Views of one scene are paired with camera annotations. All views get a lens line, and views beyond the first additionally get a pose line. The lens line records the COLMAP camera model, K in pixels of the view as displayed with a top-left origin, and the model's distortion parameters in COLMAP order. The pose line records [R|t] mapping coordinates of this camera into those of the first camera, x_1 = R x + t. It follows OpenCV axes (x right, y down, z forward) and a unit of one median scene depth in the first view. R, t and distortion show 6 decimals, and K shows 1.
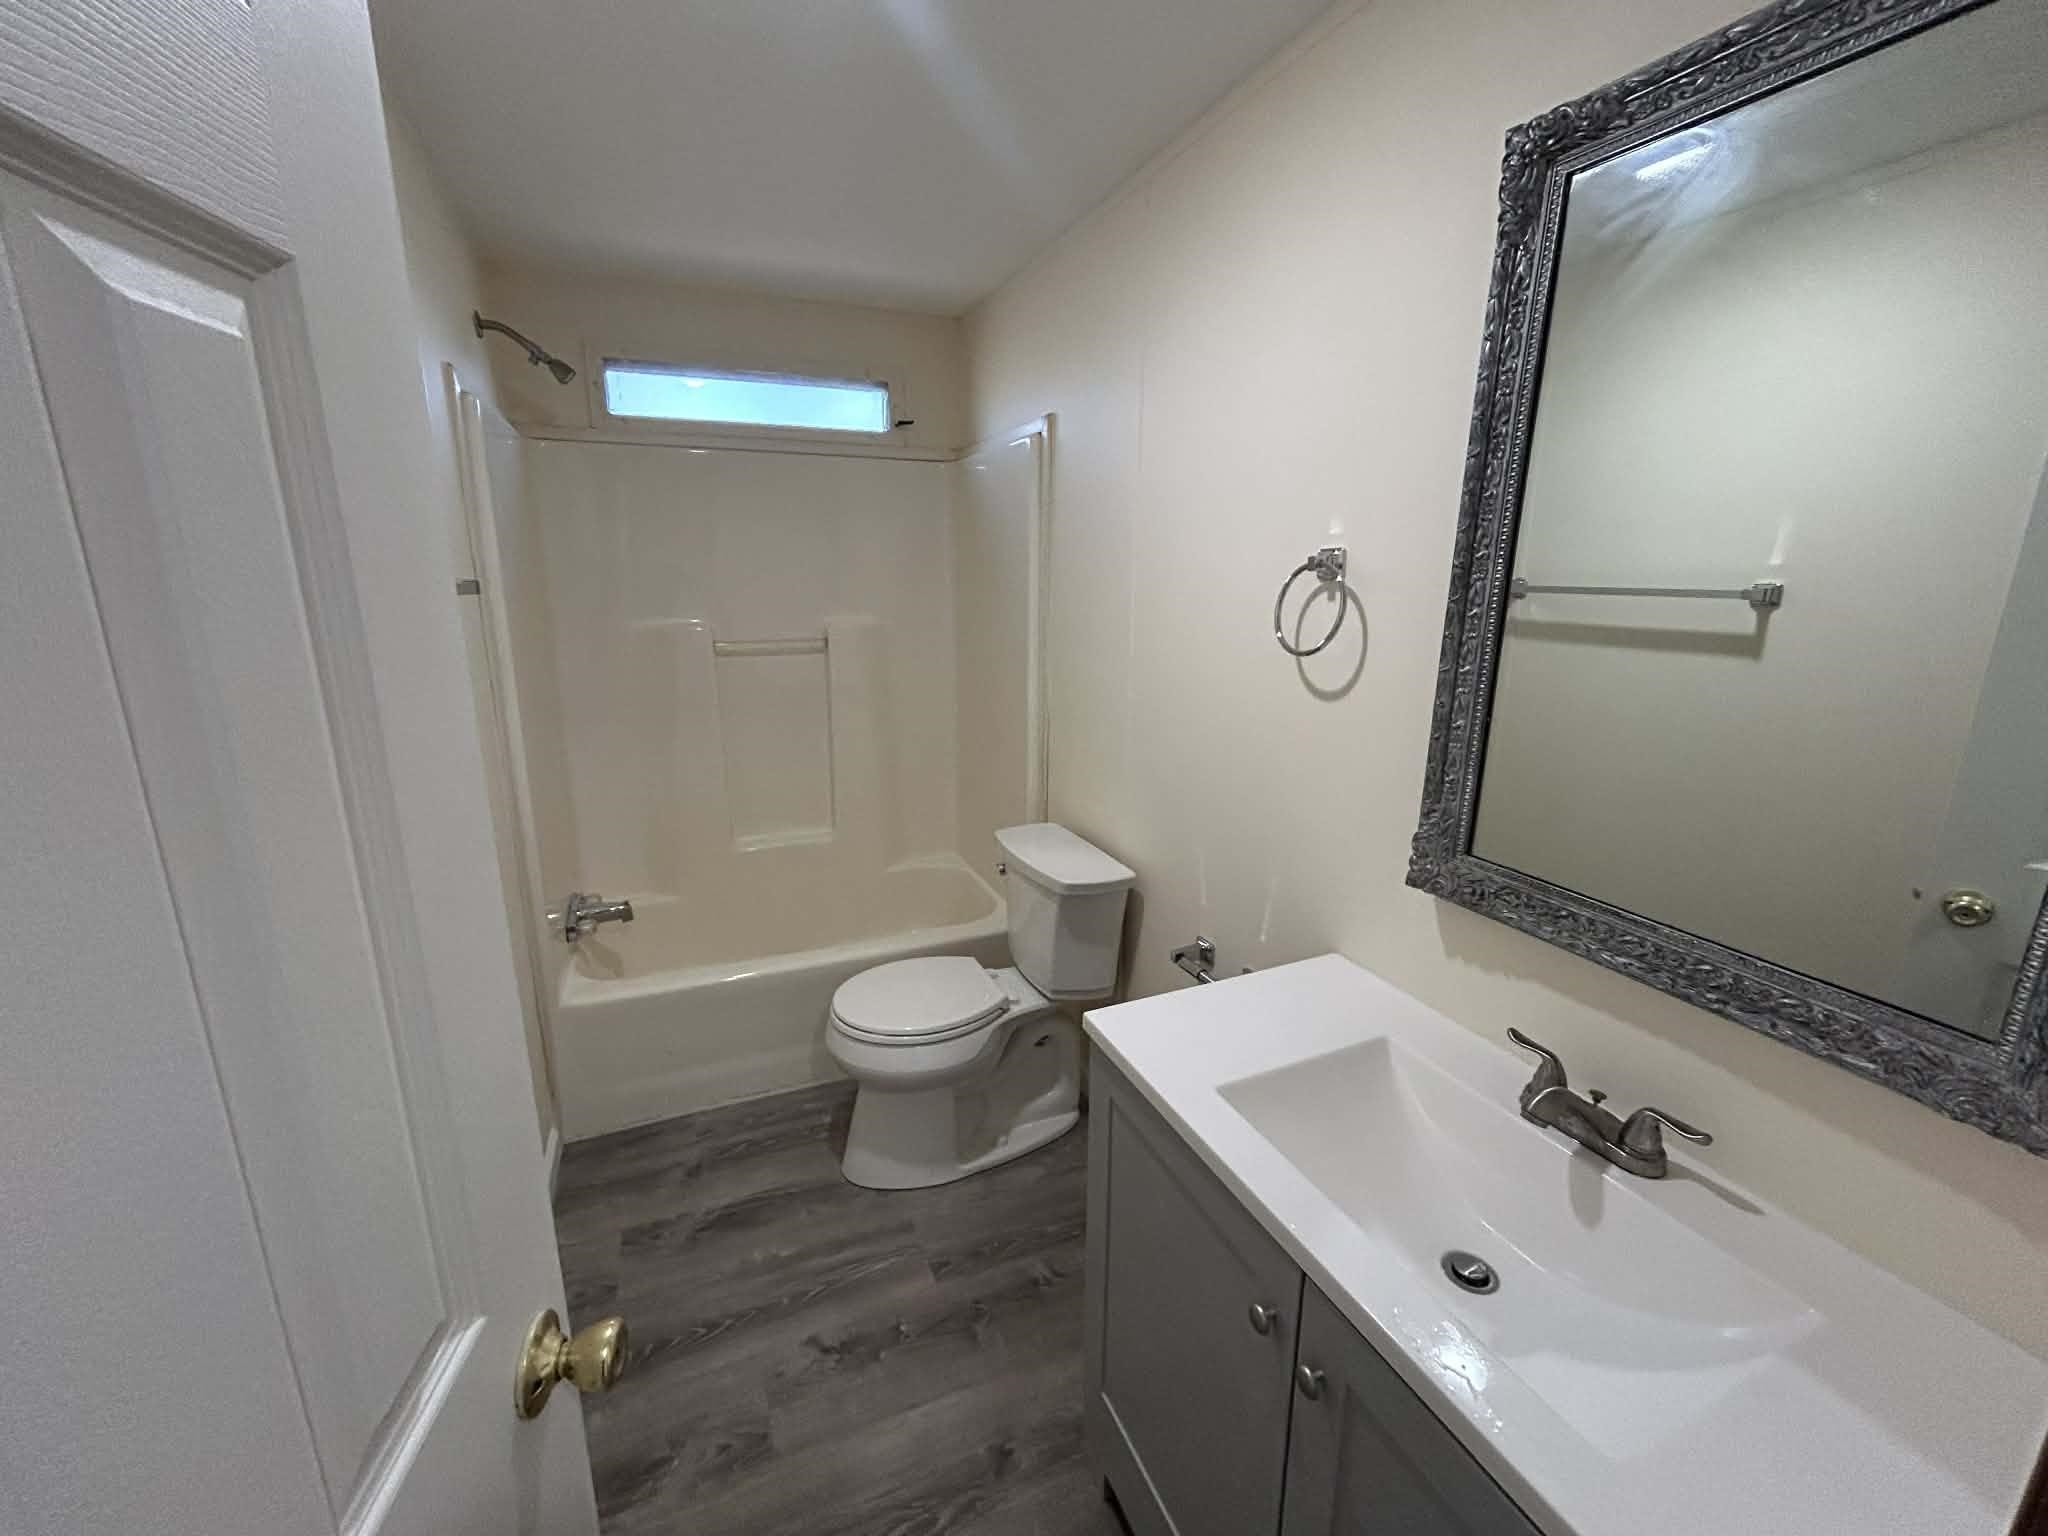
lens RADIAL K [[828.8, 0, 1020.2], [0, 828.8, 766.8], [0, 0, 1]] dist [-0.001602, 0.000374]
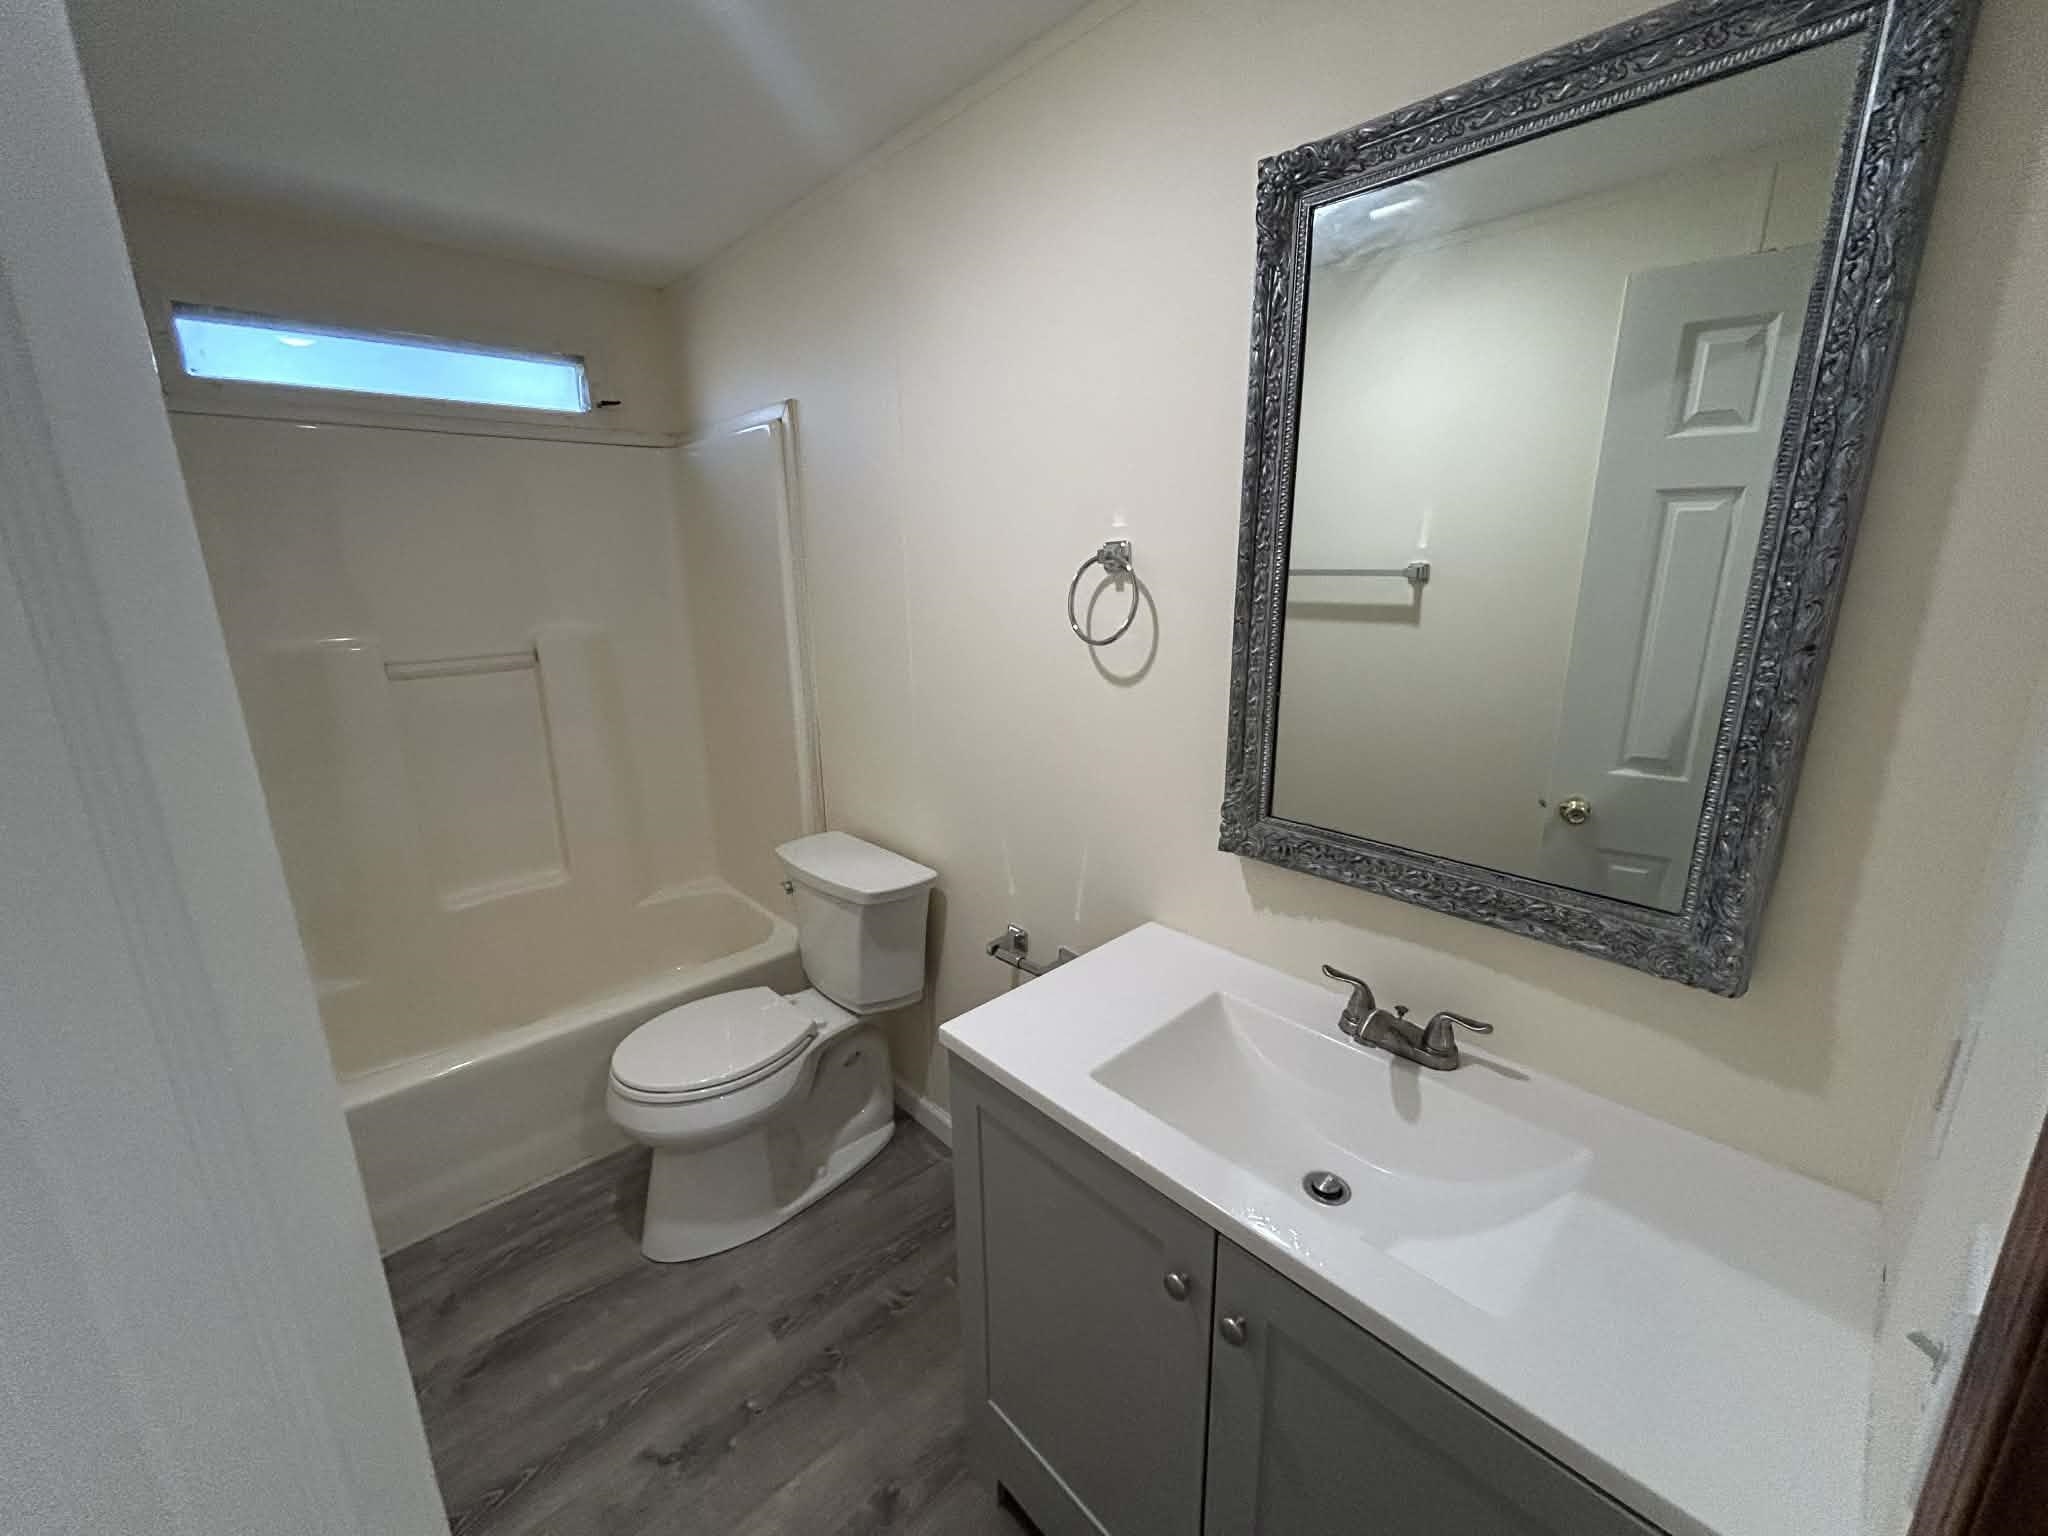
lens RADIAL K [[828.8, 0, 1025.5], [0, 828.8, 766.9], [0, 0, 1]] dist [-0.001602, 0.000374]
pose [[0.941189, -0.100957, 0.322444, -0.098992], [0.097560, 0.994871, 0.026723, -0.018098], [-0.323488, 0.006306, 0.946211, 0.045312]]
